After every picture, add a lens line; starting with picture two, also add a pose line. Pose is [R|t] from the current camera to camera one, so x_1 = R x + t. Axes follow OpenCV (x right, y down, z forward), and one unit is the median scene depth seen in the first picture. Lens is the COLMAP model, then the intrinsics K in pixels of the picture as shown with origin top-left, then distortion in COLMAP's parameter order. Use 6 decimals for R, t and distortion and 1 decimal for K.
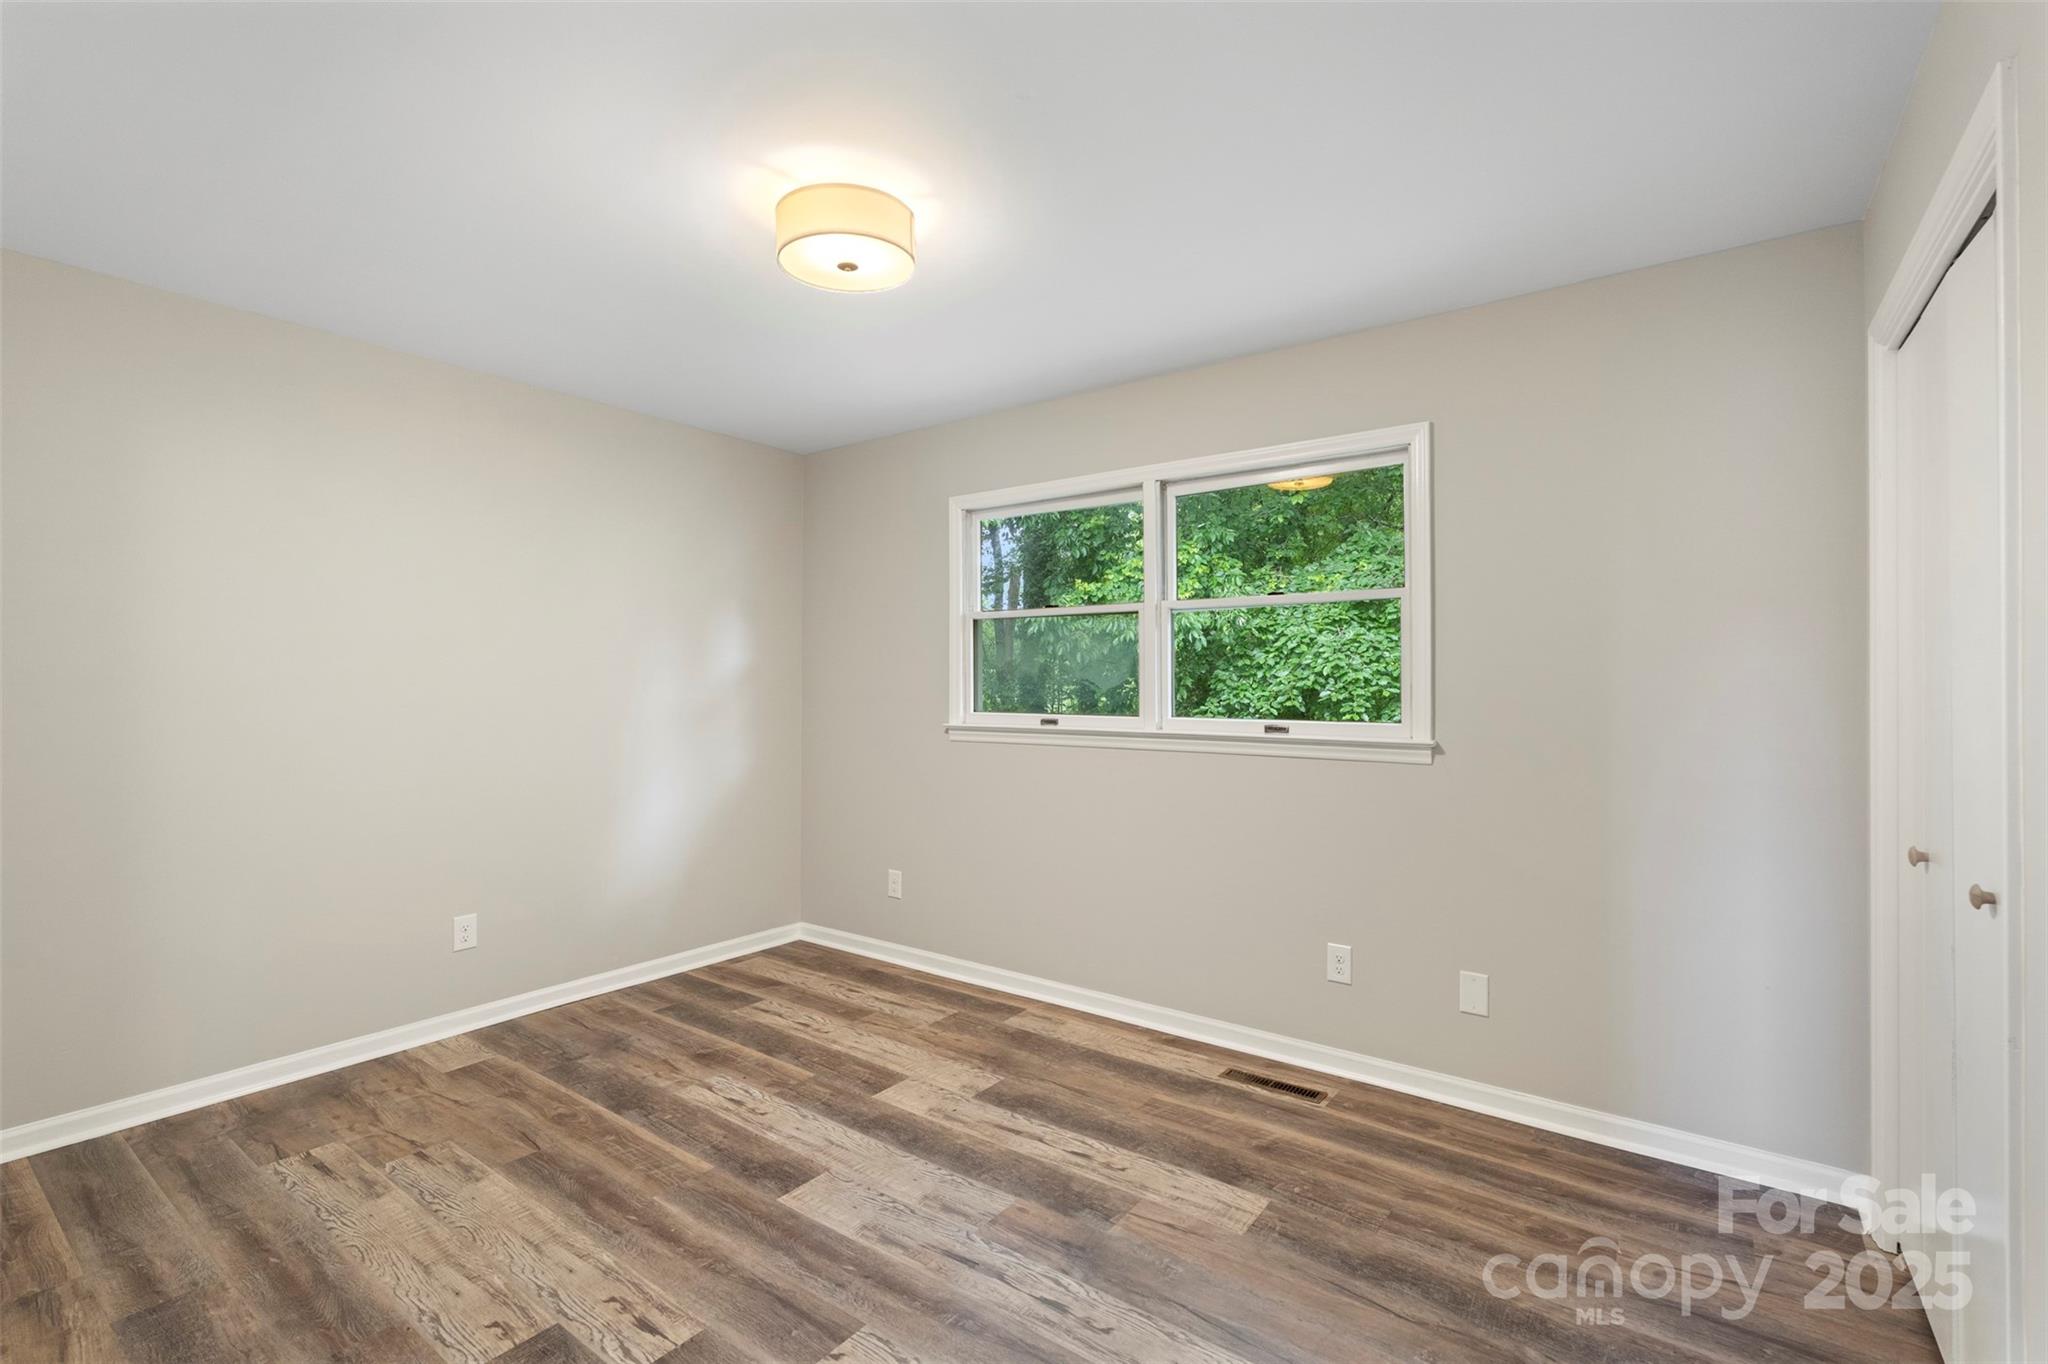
lens RADIAL K [[902.2, 0, 1026.9], [0, 902.2, 680.6], [0, 0, 1]] dist [-0.004539, 0.000110]
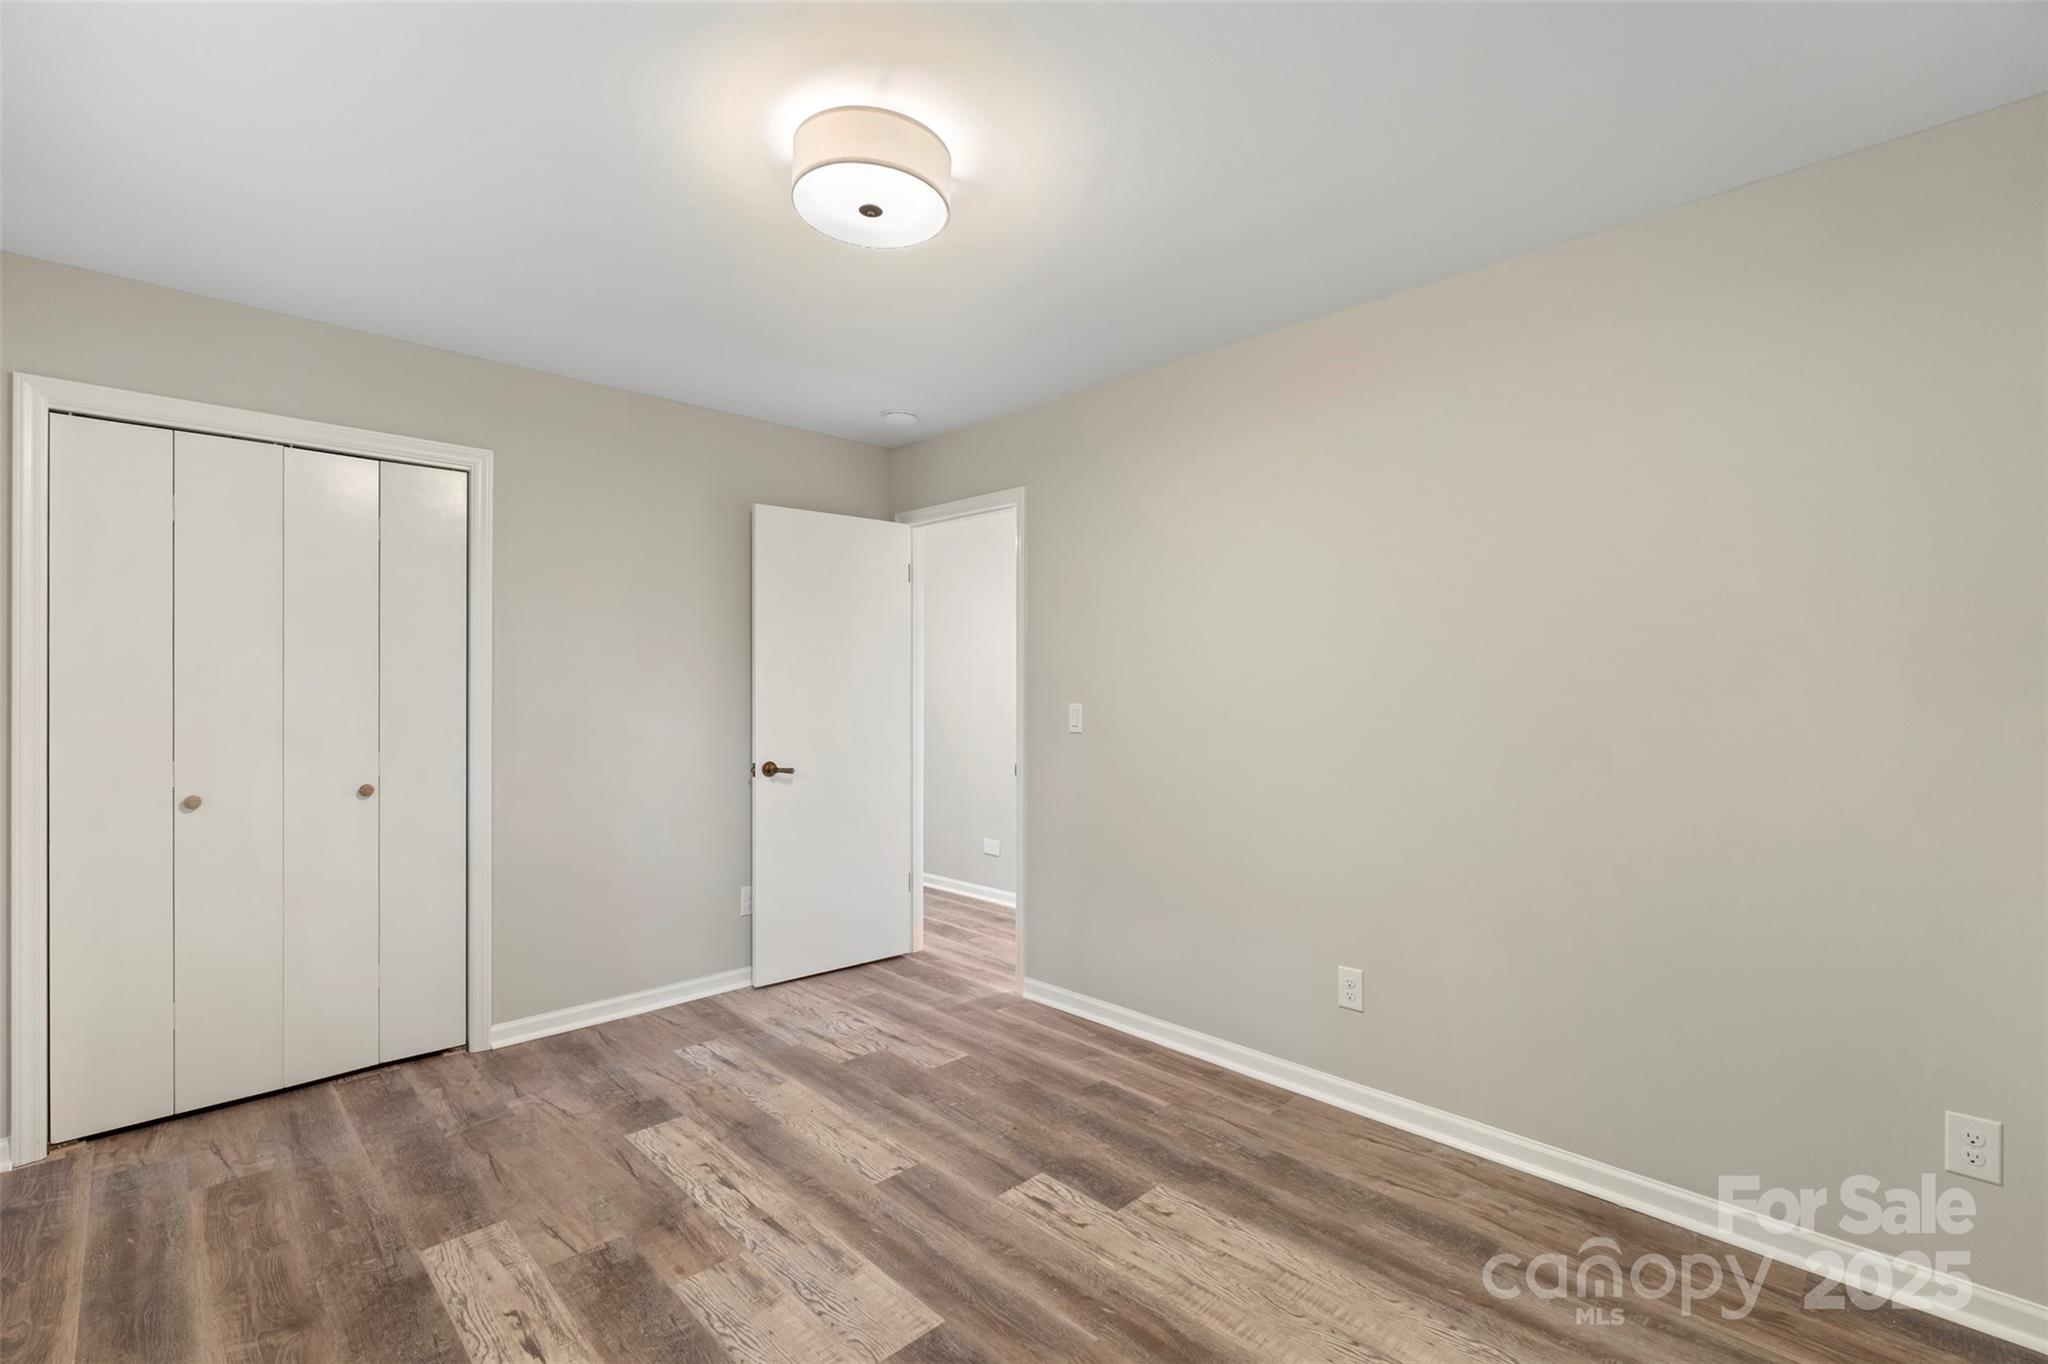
lens RADIAL K [[902.2, 0, 1026.9], [0, 902.2, 680.6], [0, 0, 1]] dist [-0.004539, 0.000110]
pose [[-0.987173, -0.002188, 0.159638, -0.515196], [-0.003427, 0.999966, -0.007486, 0.003221], [-0.159617, -0.007937, -0.987147, 1.929585]]
